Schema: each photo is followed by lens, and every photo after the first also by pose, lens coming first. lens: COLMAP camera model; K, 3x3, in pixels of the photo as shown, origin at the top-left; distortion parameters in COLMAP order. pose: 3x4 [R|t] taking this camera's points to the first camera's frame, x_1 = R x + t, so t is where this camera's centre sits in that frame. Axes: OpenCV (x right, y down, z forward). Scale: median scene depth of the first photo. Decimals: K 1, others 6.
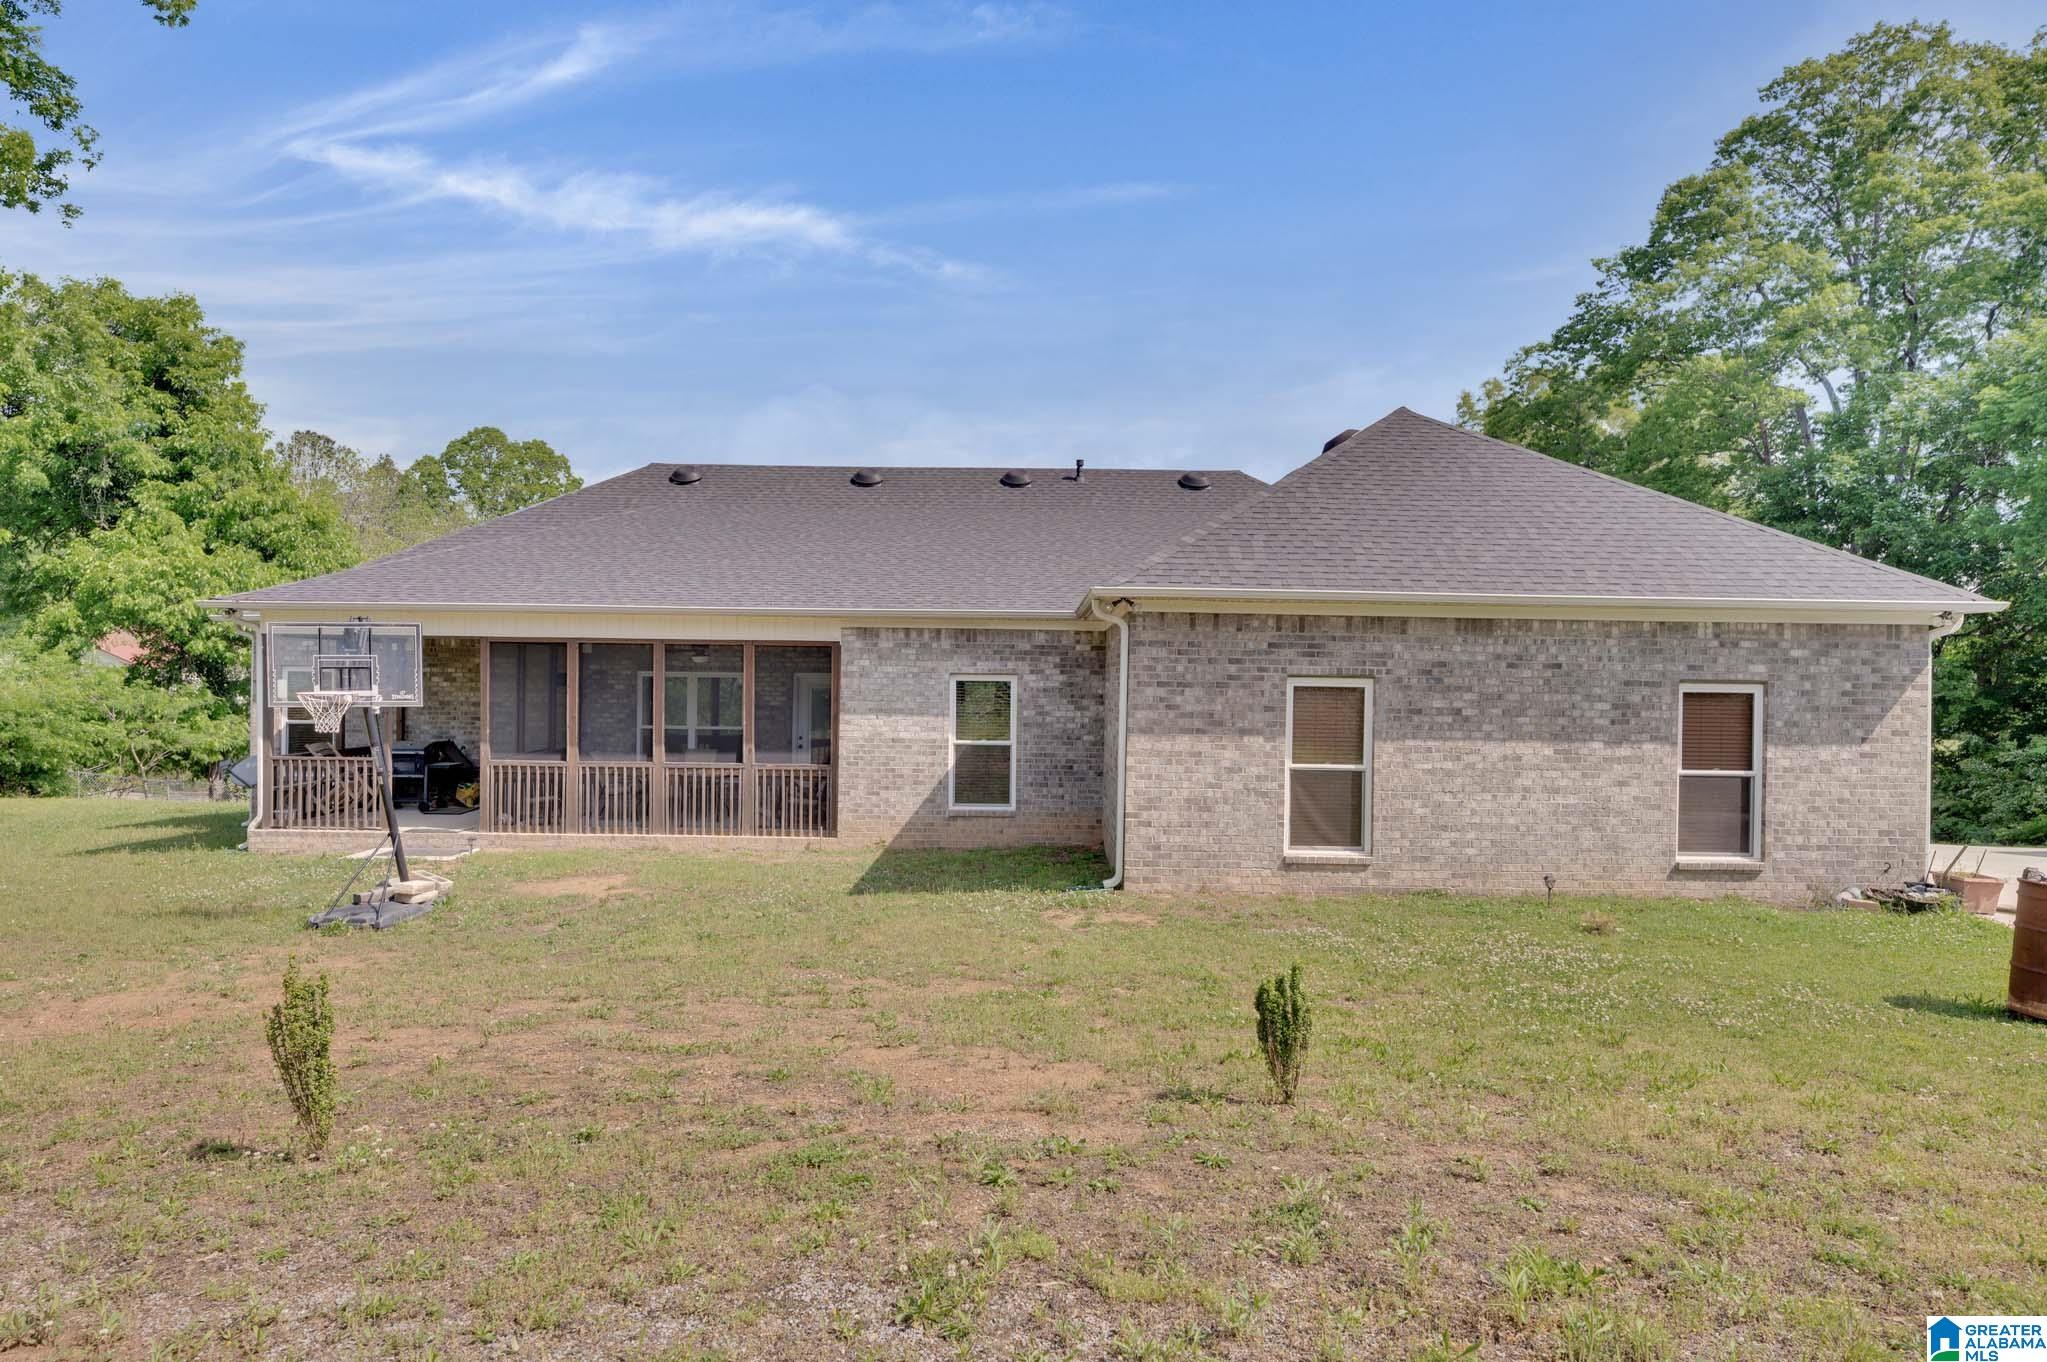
lens RADIAL K [[844.7, 0, 1017.8], [0, 844.7, 687.9], [0, 0, 1]] dist [0.002475, 0.000105]
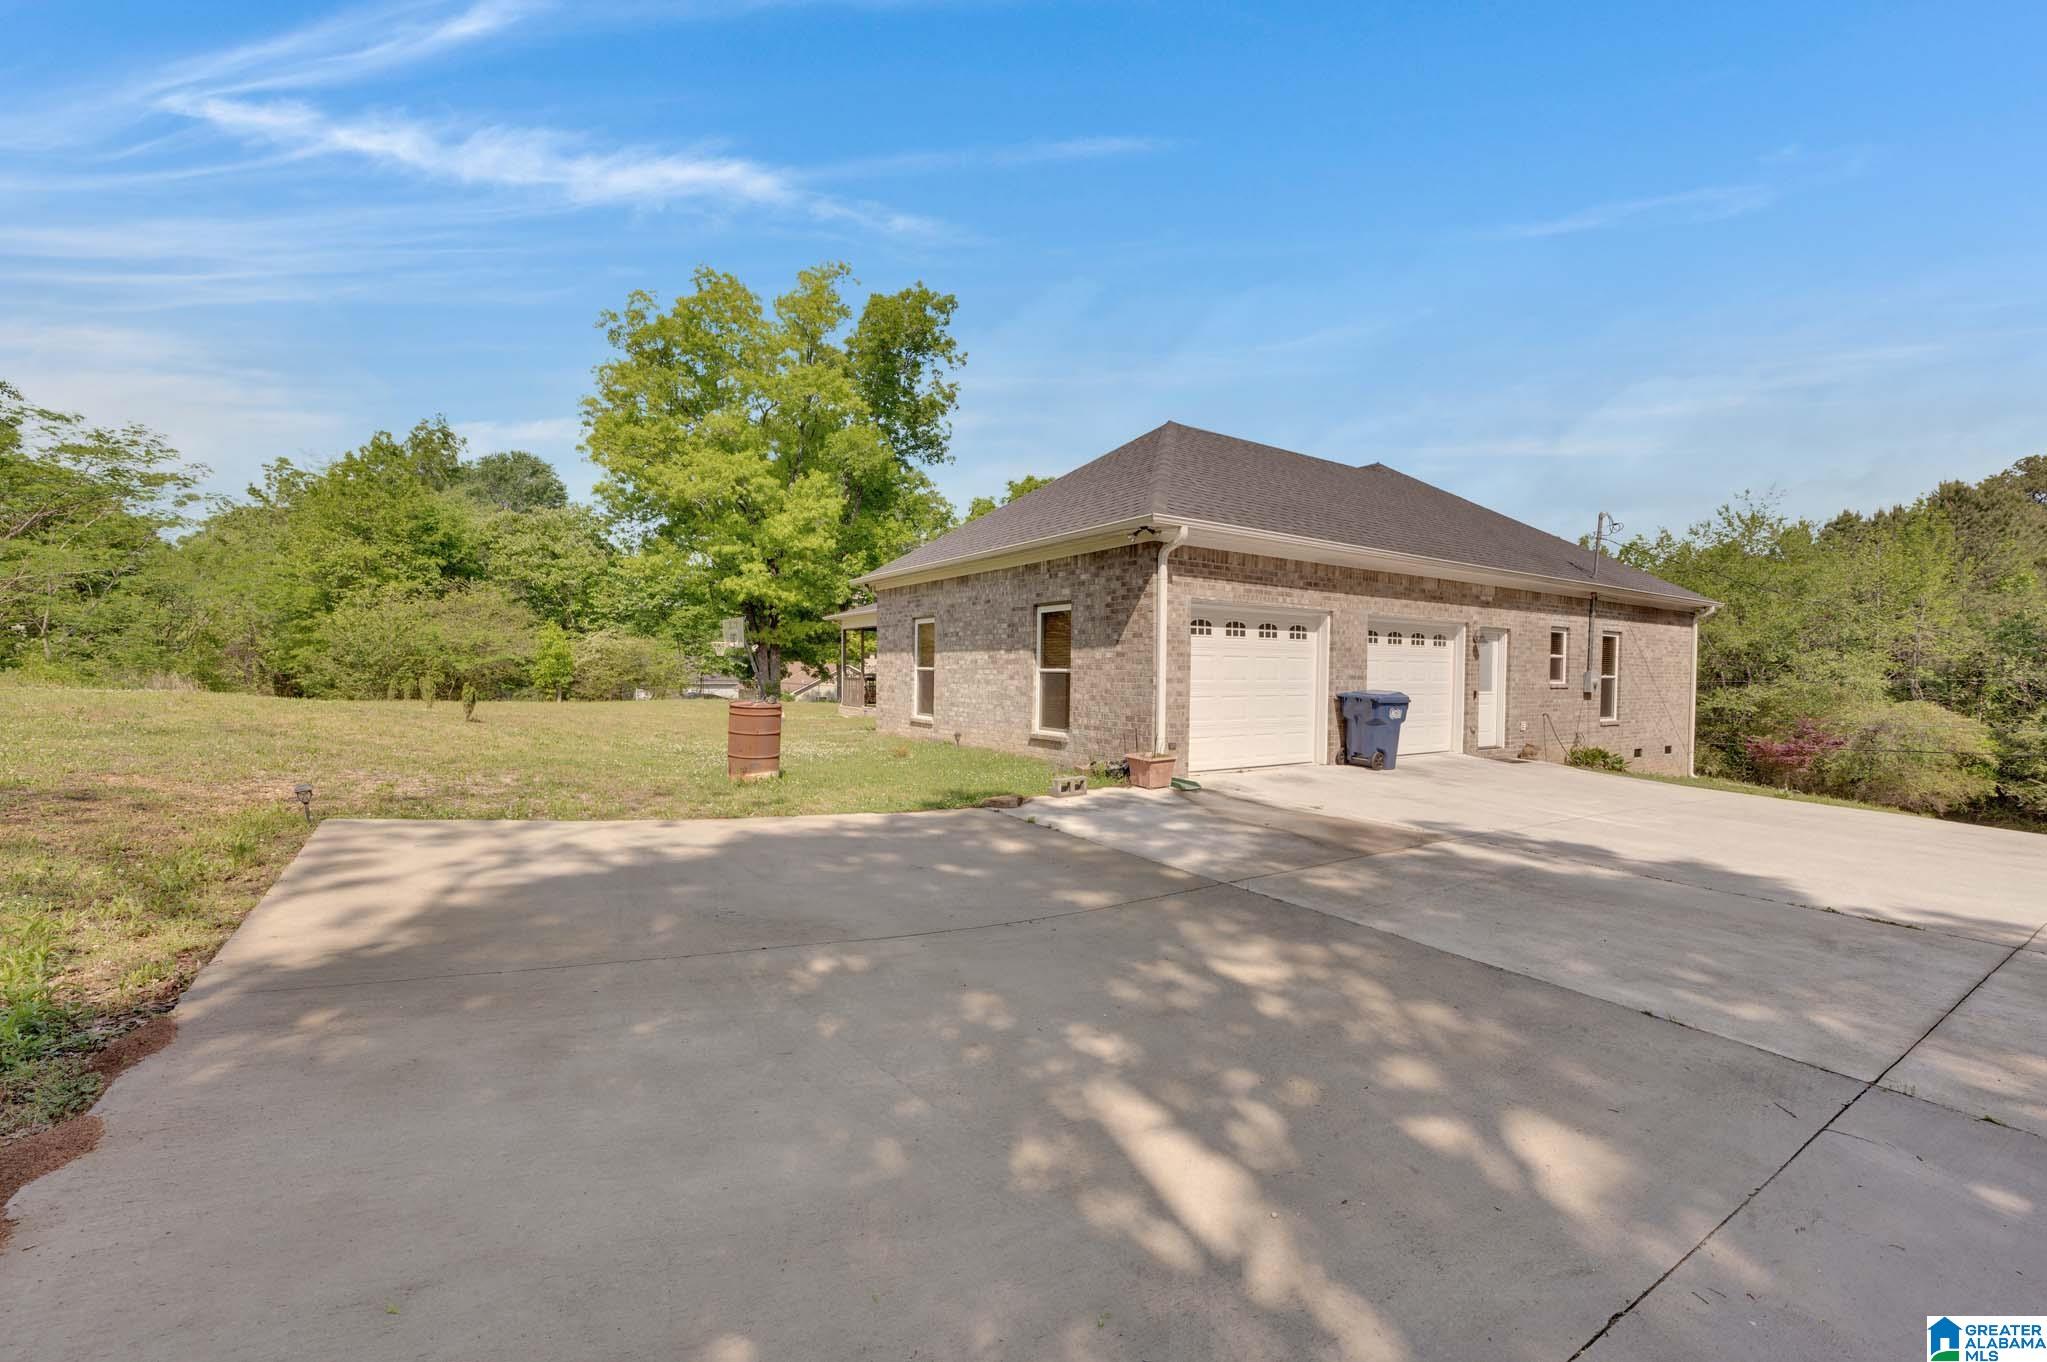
lens RADIAL K [[844.7, 0, 1017.8], [0, 844.7, 687.9], [0, 0, 1]] dist [0.002475, 0.000105]
pose [[0.533402, 0.009146, -0.845812, 1.962685], [-0.009719, 0.999942, 0.004684, 0.124102], [0.845806, 0.005721, 0.533460, 0.224172]]
